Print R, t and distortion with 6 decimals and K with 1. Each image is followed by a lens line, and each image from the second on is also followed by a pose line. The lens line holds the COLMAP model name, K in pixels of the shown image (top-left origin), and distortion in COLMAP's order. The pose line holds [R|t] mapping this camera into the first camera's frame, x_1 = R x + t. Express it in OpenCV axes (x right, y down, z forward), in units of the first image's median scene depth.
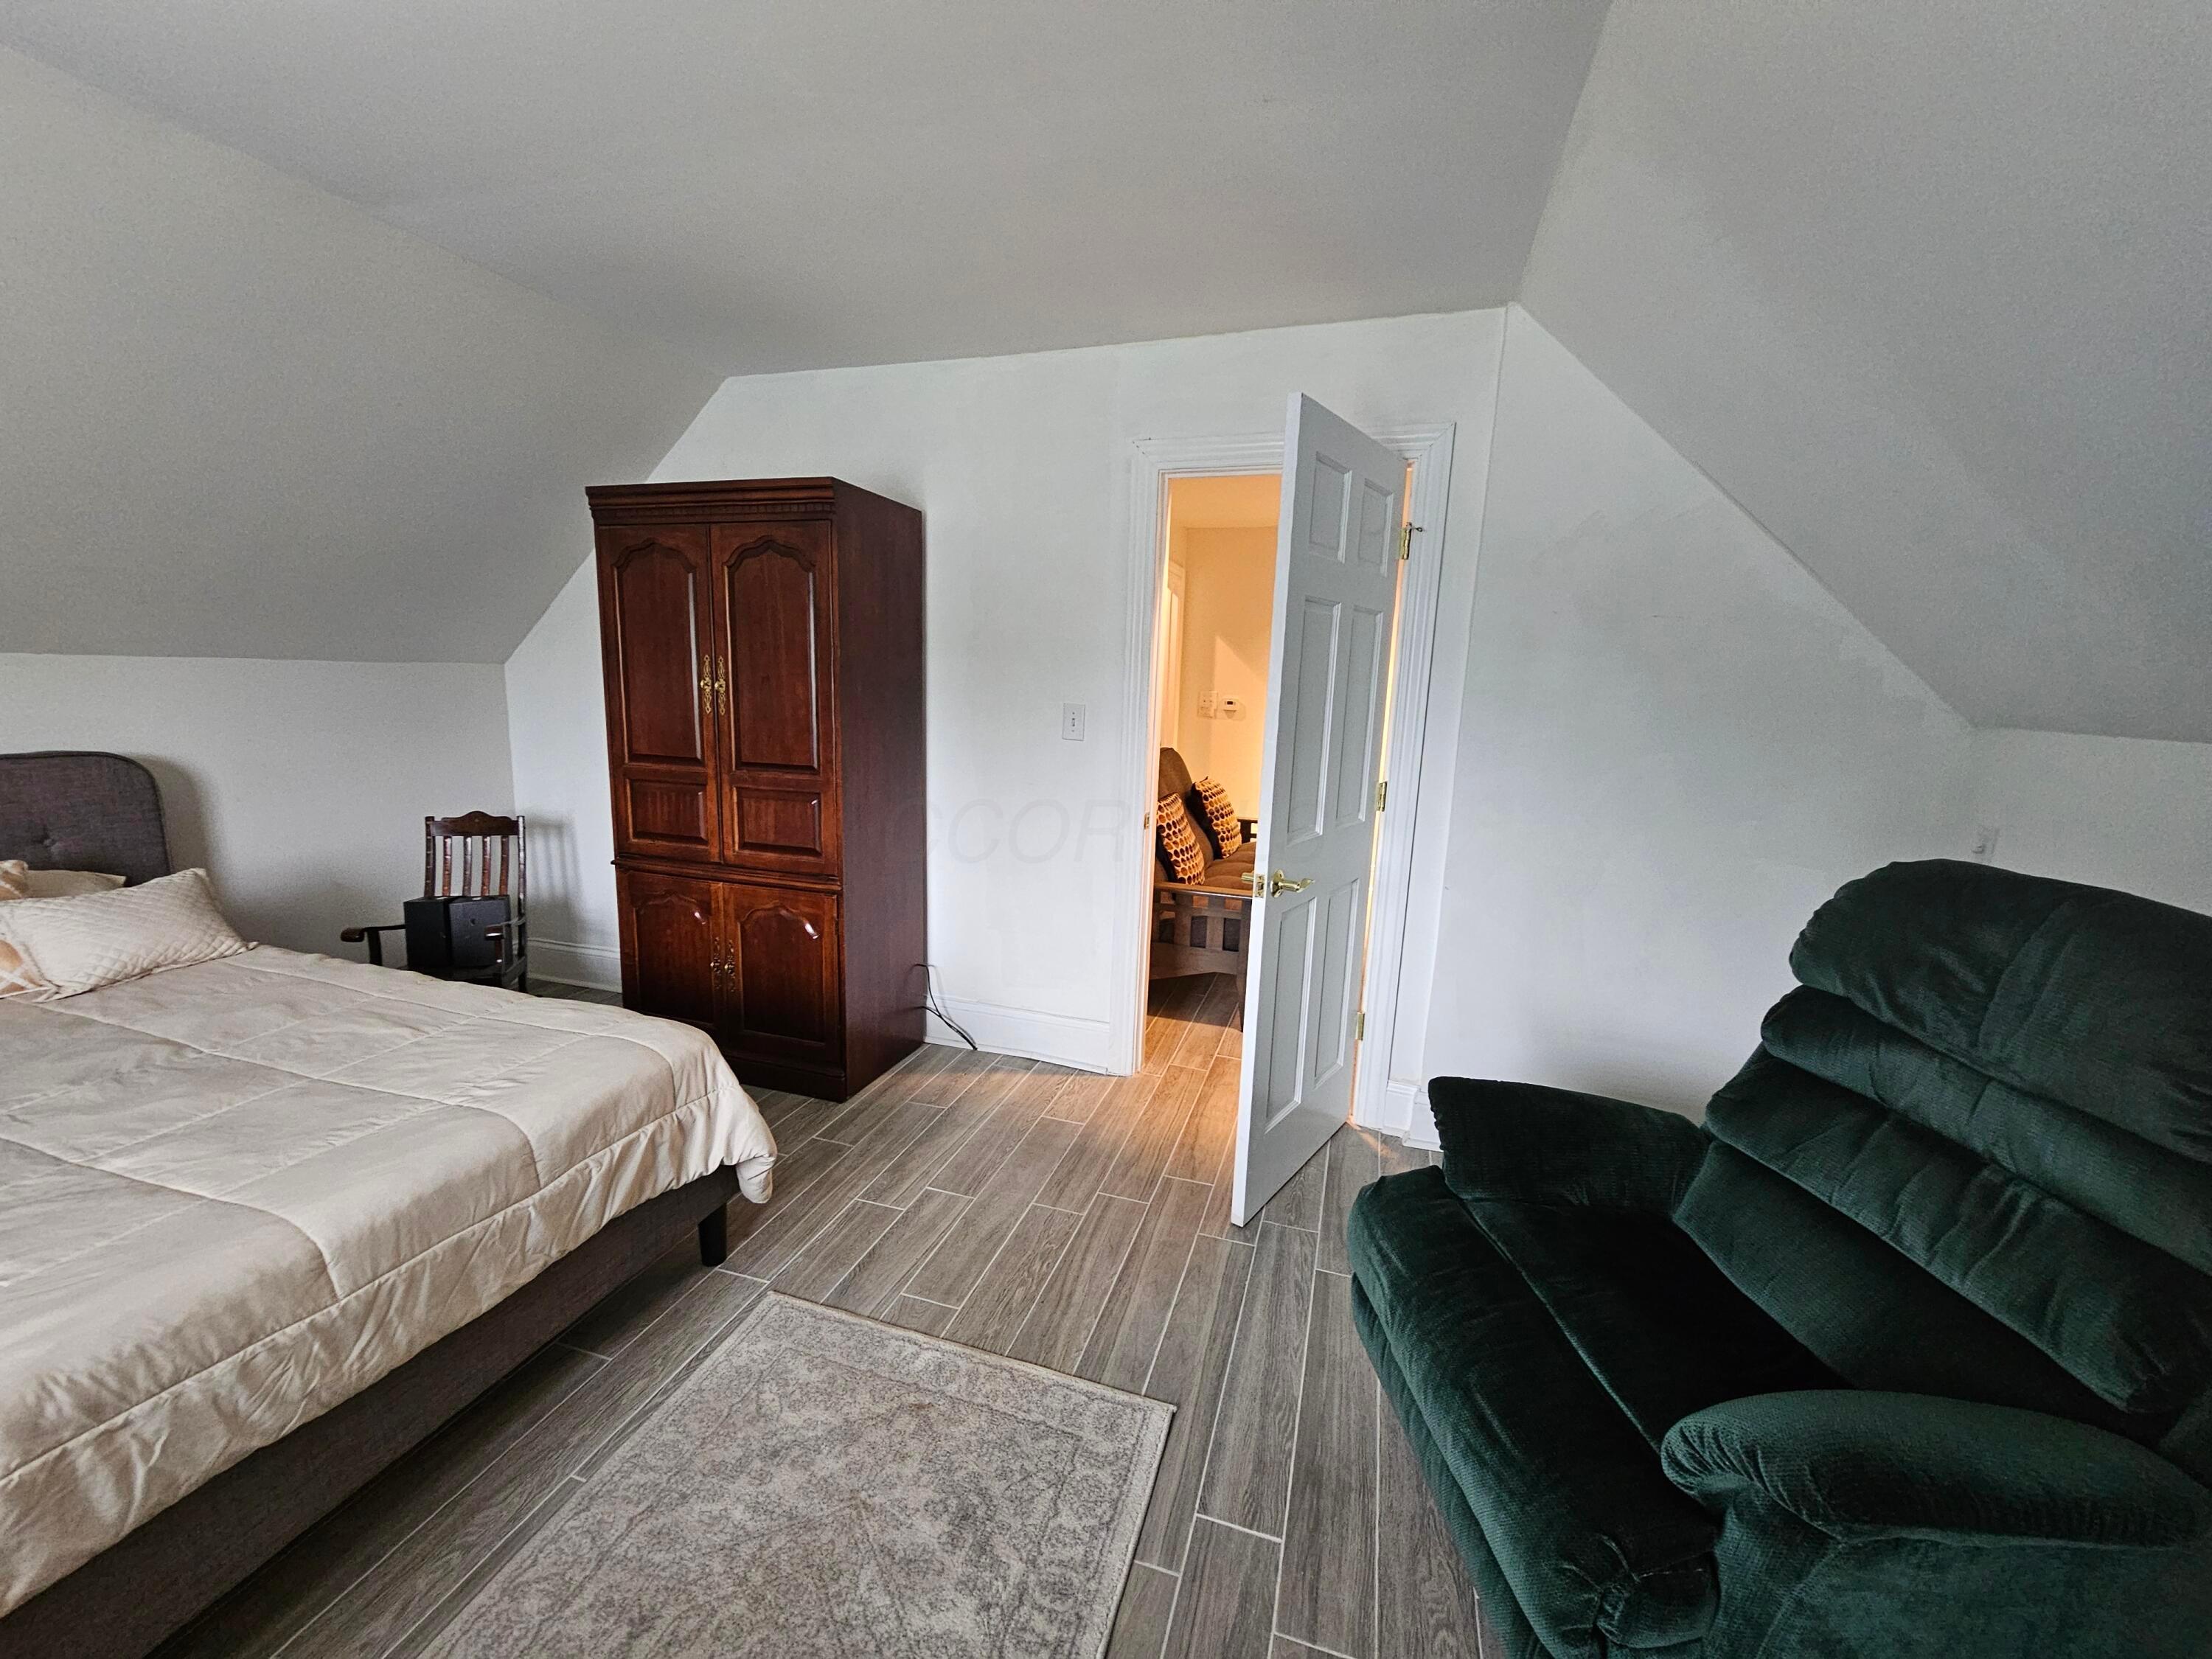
lens RADIAL K [[908.6, 0, 1096.5], [0, 908.6, 843.2], [0, 0, 1]] dist [0.000771, -0.000034]
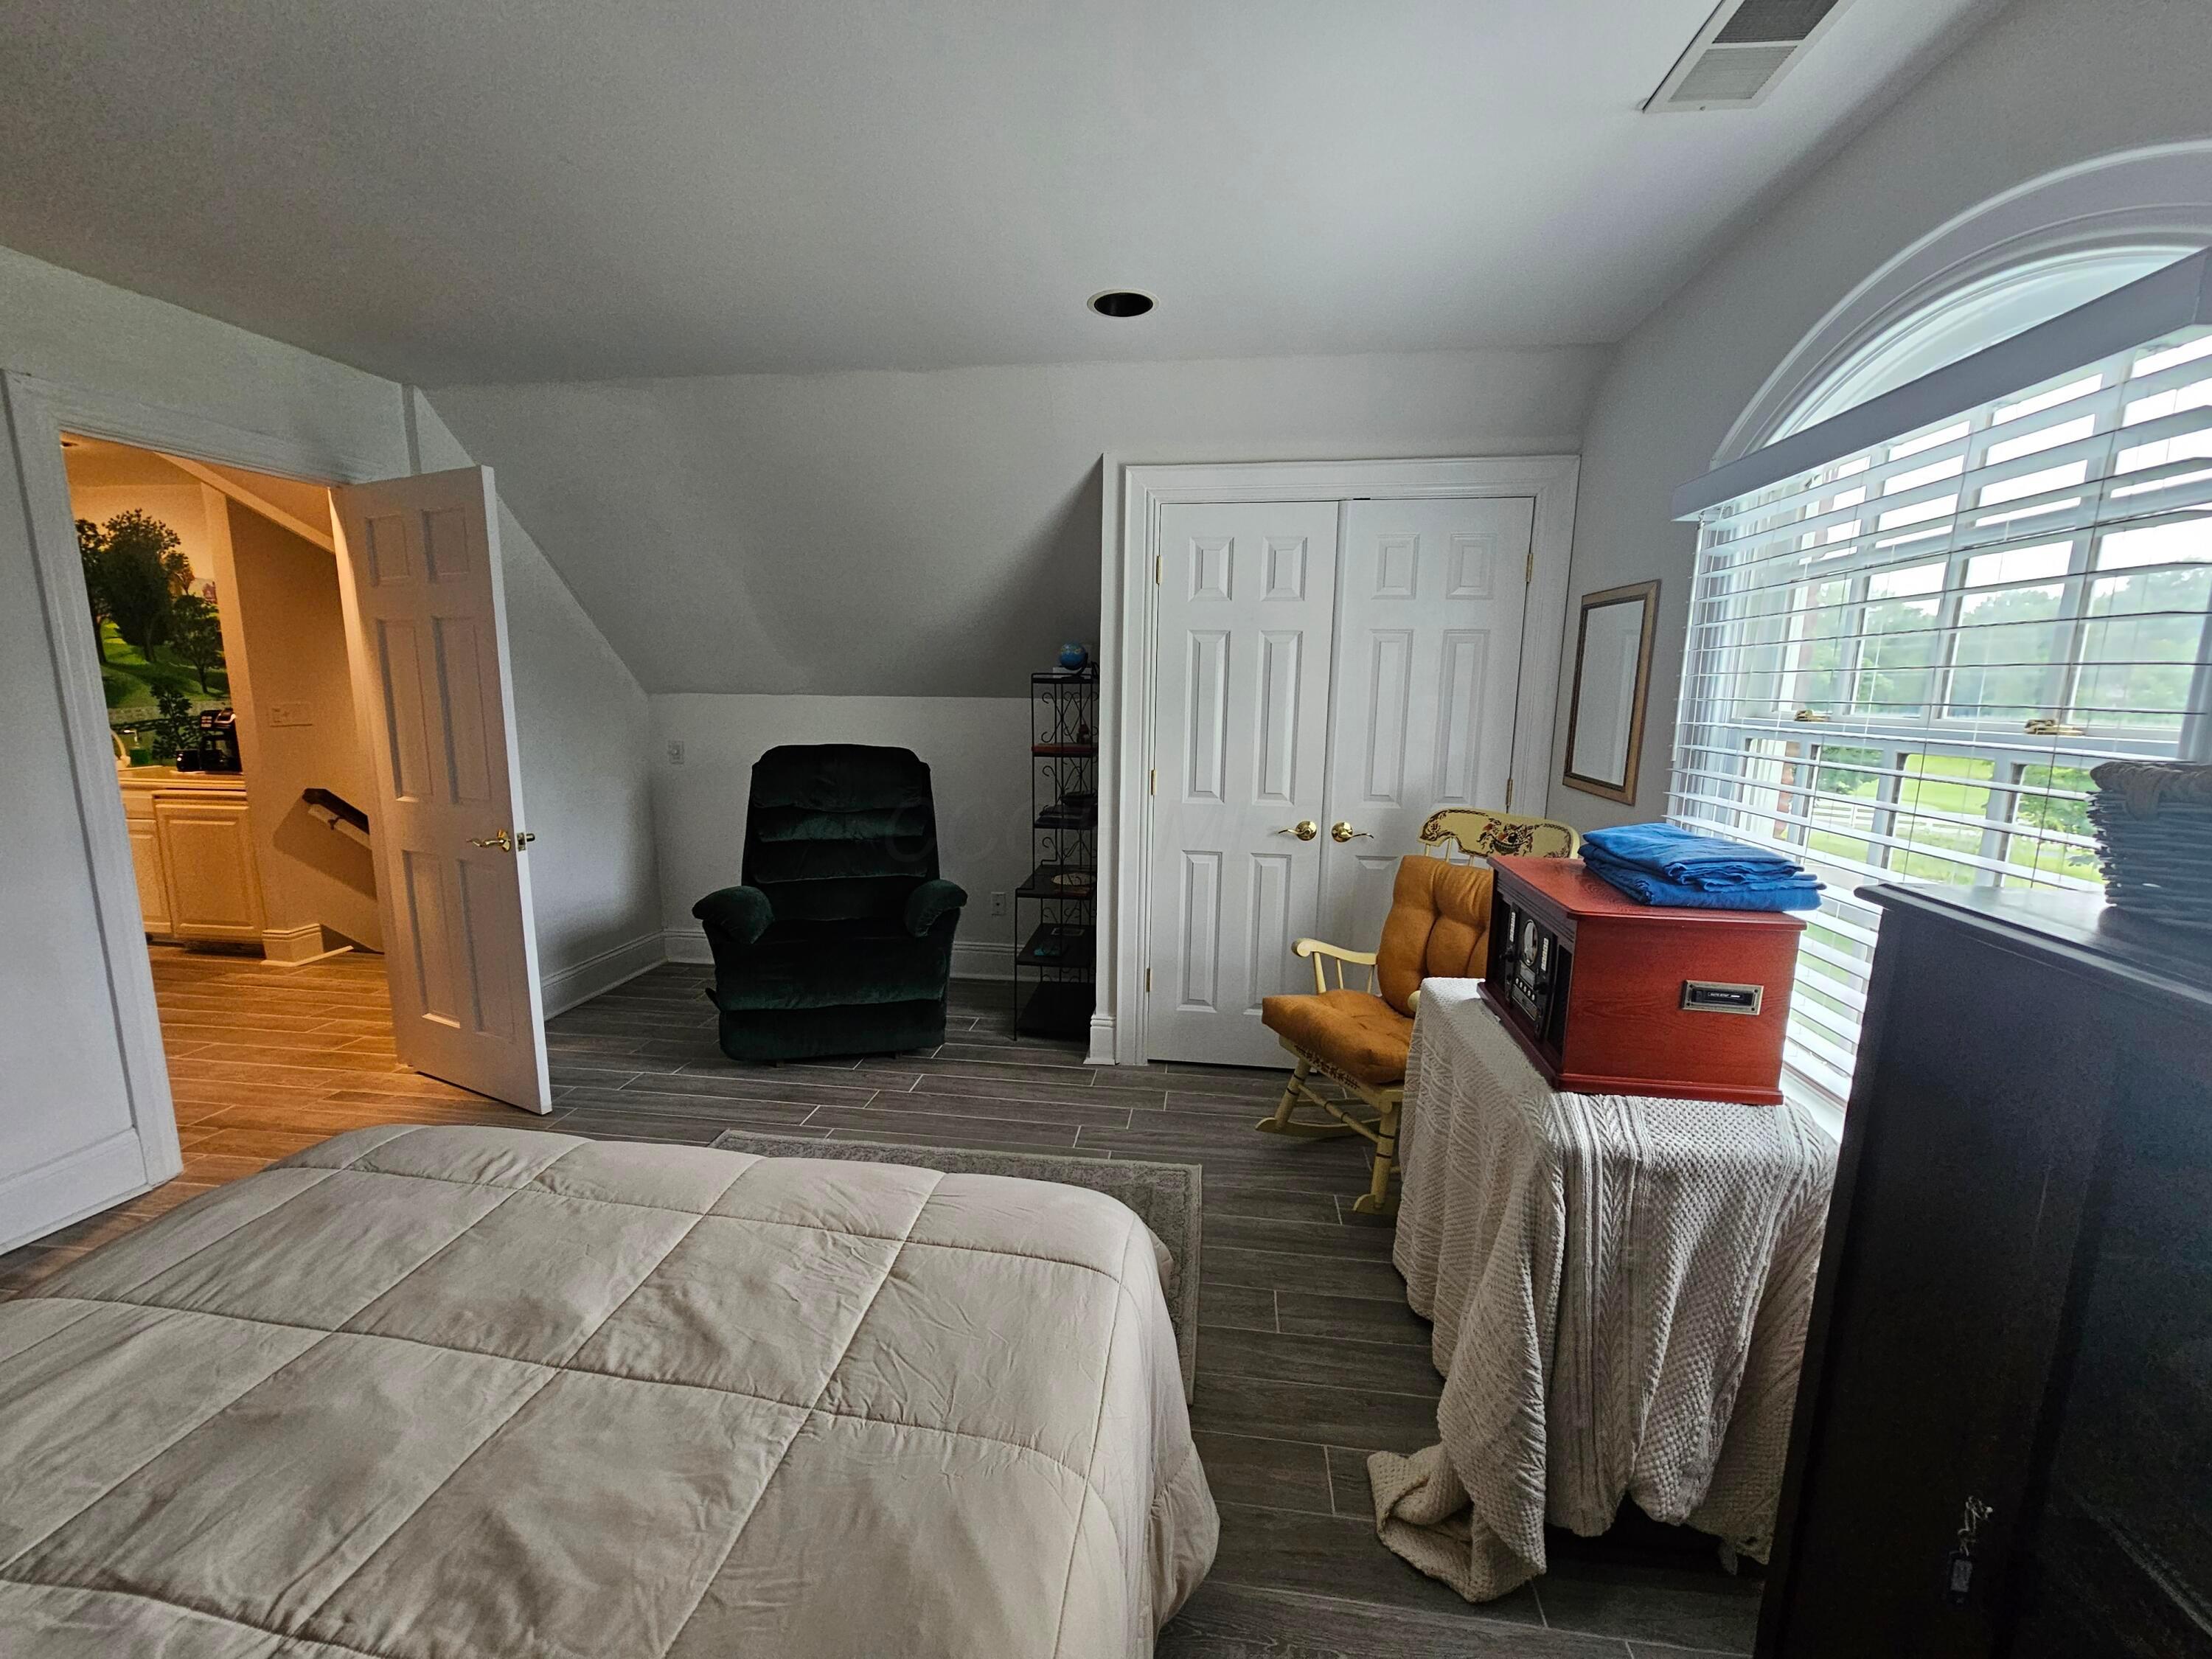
lens RADIAL K [[908.6, 0, 1096.5], [0, 908.6, 843.2], [0, 0, 1]] dist [0.000771, -0.000034]
pose [[-0.170090, -0.203284, 0.964233, -1.550780], [0.163274, 0.959153, 0.231014, -0.148511], [-0.971808, 0.196727, -0.129951, 0.482633]]
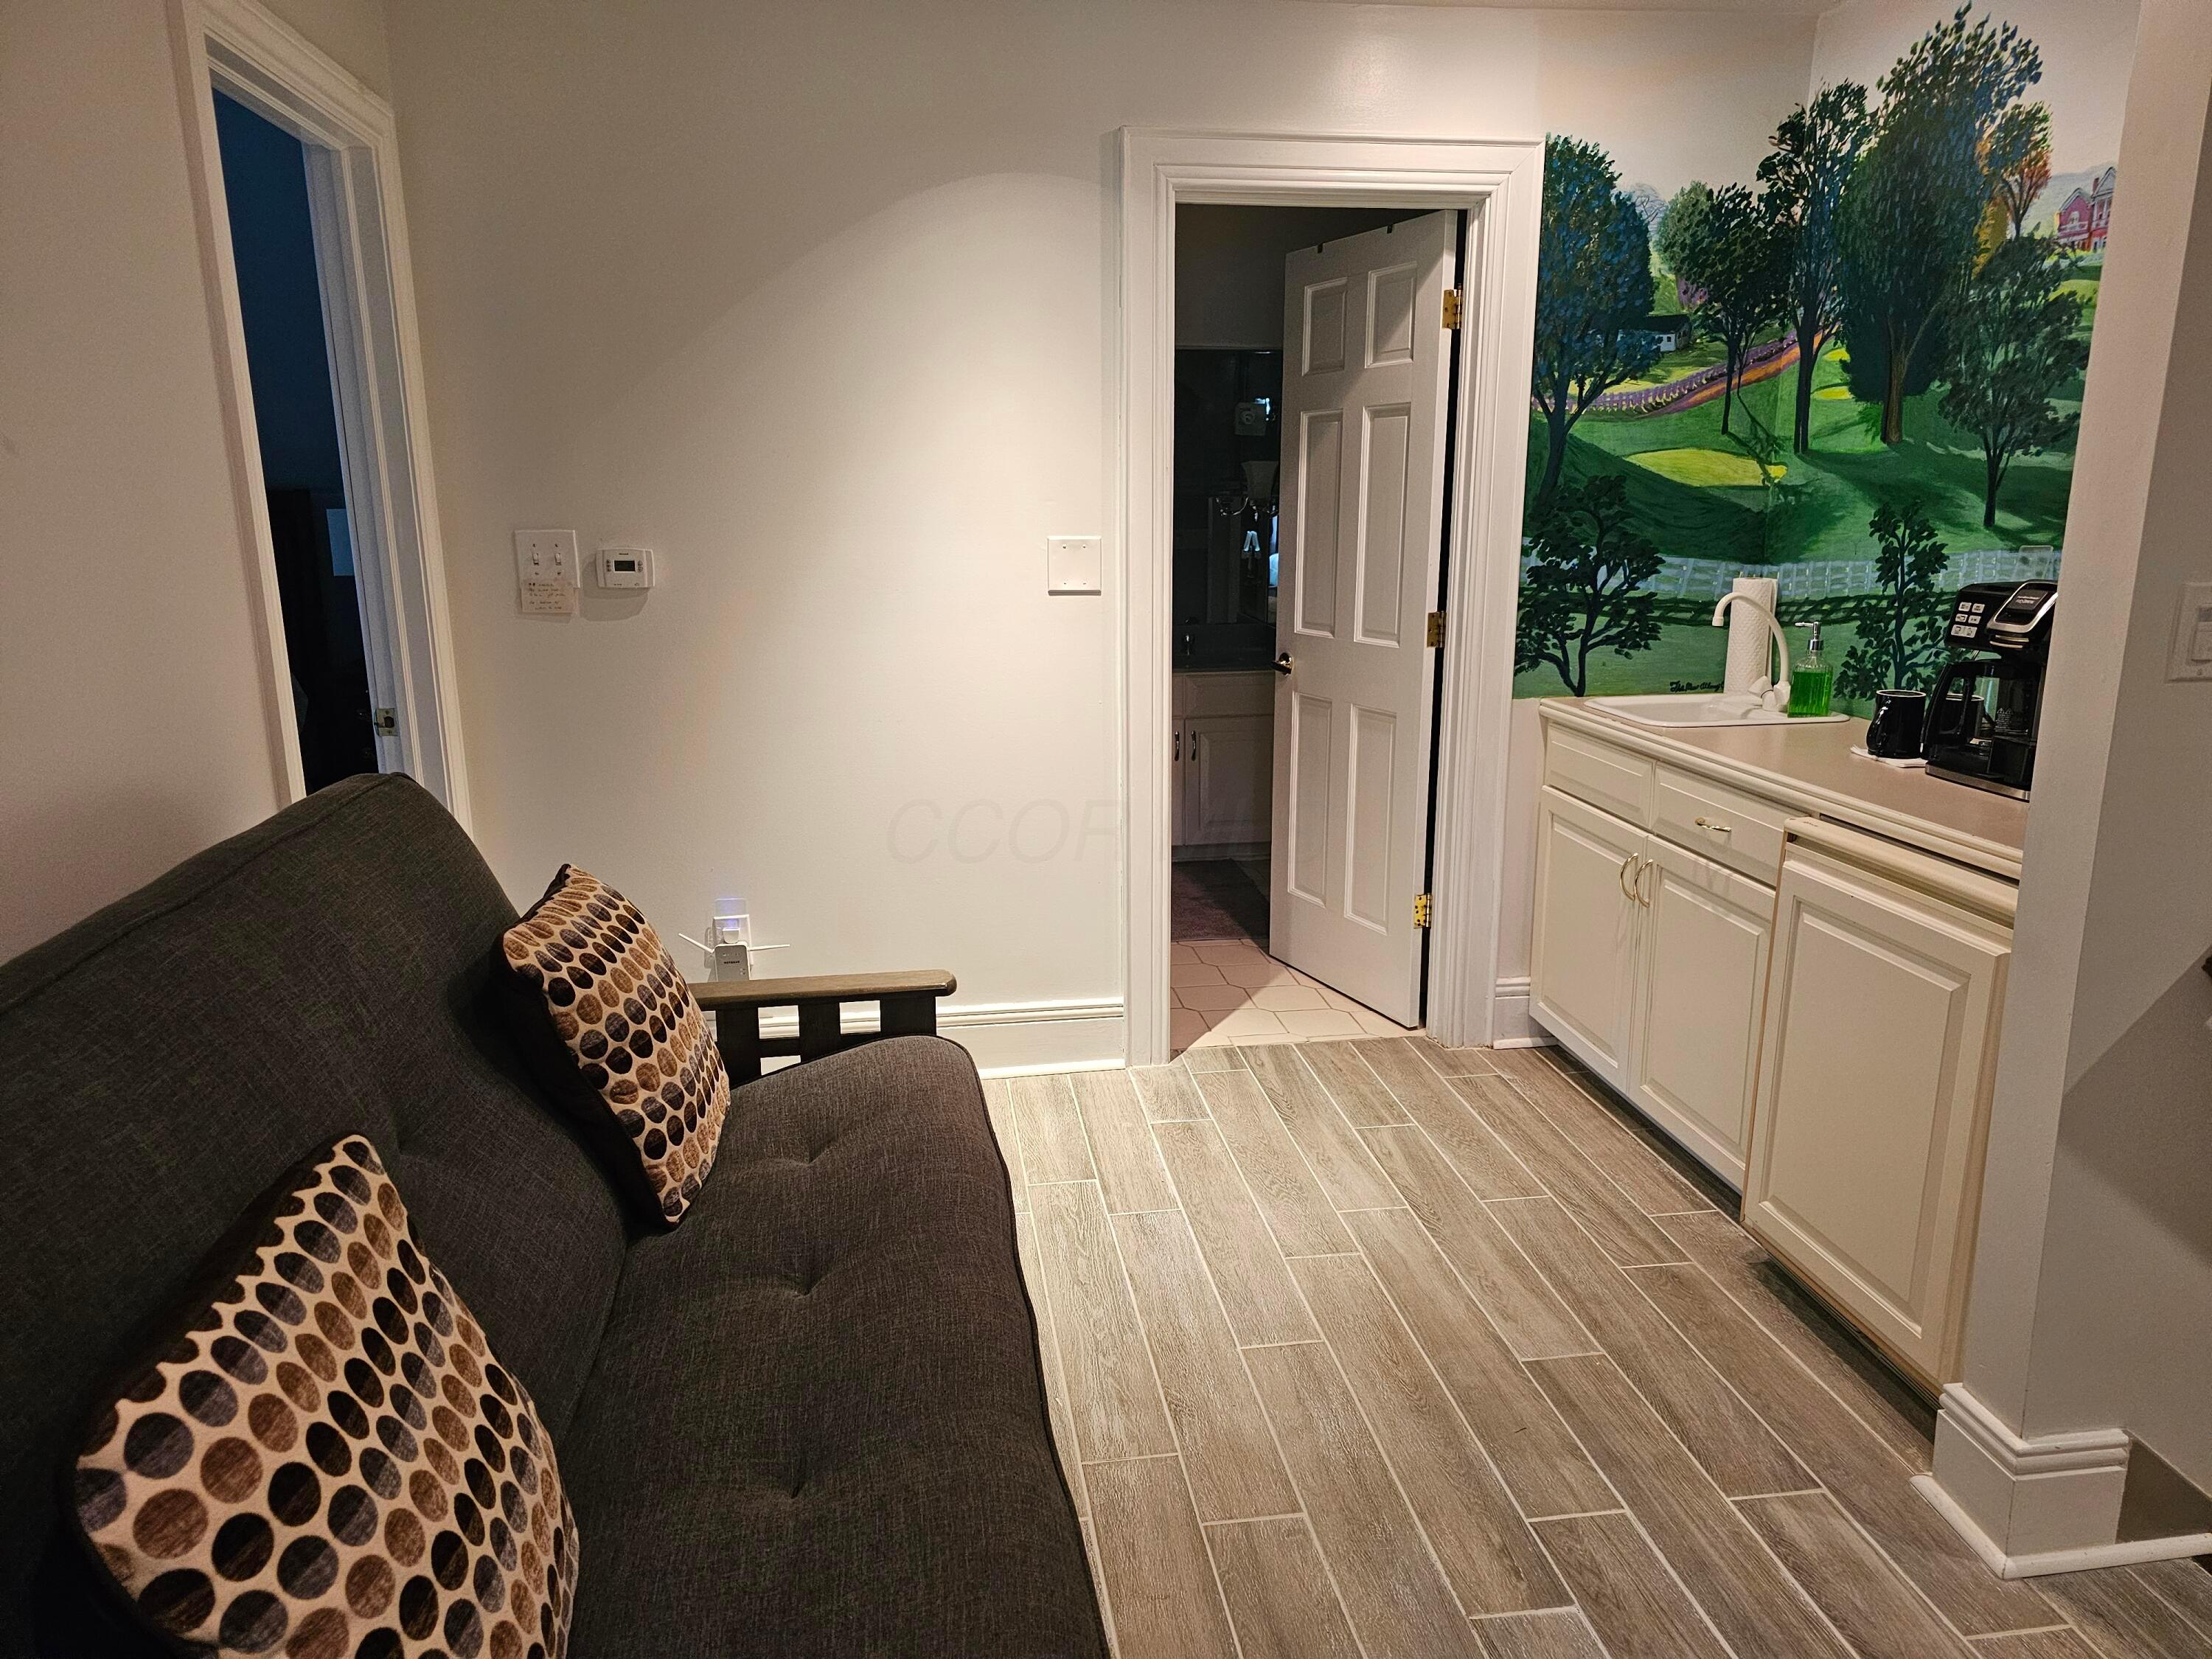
lens RADIAL K [[1480.3, 0, 1136.6], [0, 1480.3, 825.0], [0, 0, 1]] dist [0.014118, -0.001003]
pose [[0.895869, -0.133573, 0.423765, 0.284283], [0.114334, 0.990928, 0.070636, -0.303344], [-0.429356, -0.014830, 0.903014, 1.716149]]
